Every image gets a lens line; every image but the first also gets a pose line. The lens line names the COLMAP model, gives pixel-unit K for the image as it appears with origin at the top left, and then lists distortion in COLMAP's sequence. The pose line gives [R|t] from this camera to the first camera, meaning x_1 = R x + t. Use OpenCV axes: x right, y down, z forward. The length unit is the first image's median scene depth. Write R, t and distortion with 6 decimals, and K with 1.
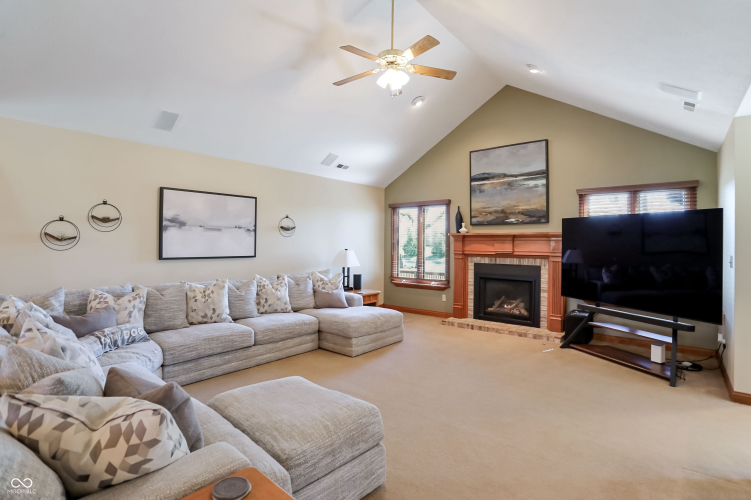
lens RADIAL K [[369.0, 0, 379.1], [0, 369.0, 241.5], [0, 0, 1]] dist [-0.068715, 0.040006]
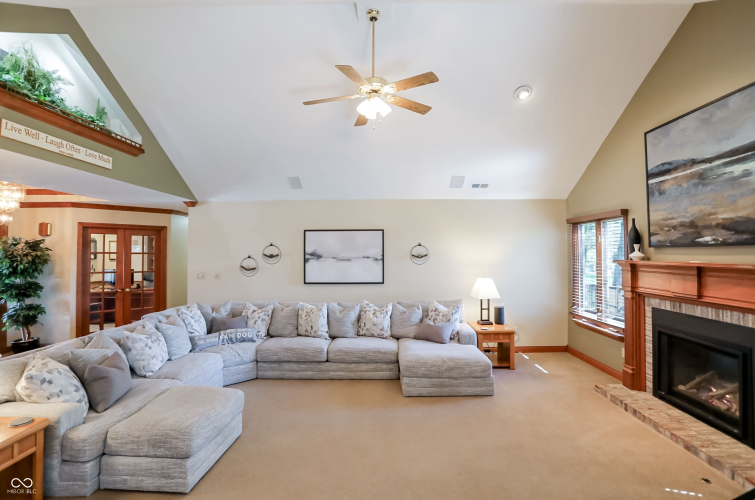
lens RADIAL K [[370.7, 0, 379.5], [0, 370.7, 248.9], [0, 0, 1]] dist [-0.059412, 0.027853]
pose [[0.630793, -0.018906, -0.775721, 0.502111], [0.013488, 0.999819, -0.013399, -0.045234], [0.775834, -0.002011, 0.630934, 0.271447]]
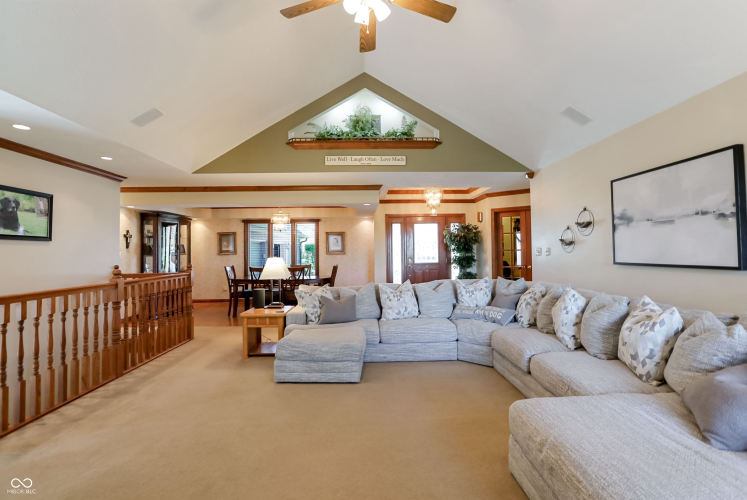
lens RADIAL K [[365.9, 0, 375.1], [0, 365.9, 240.0], [0, 0, 1]] dist [-0.020214, 0.000042]
pose [[-0.737509, -0.022516, -0.674962, 0.314772], [0.007975, 0.999084, -0.042043, 0.018809], [0.675290, -0.036390, -0.736654, 0.978382]]
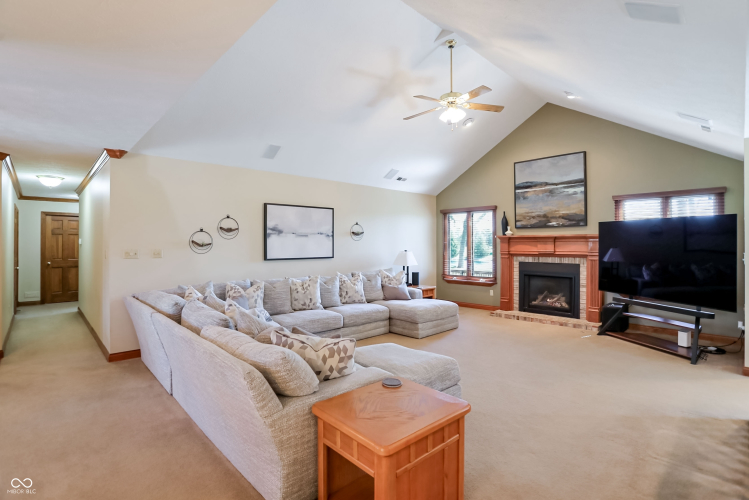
lens RADIAL K [[370.5, 0, 377.9], [0, 370.5, 243.1], [0, 0, 1]] dist [-0.066869, 0.038094]
pose [[0.994228, -0.010188, -0.106807, -0.057937], [0.010648, 0.999936, 0.003735, -0.008739], [0.106762, -0.004851, 0.994273, -0.188814]]
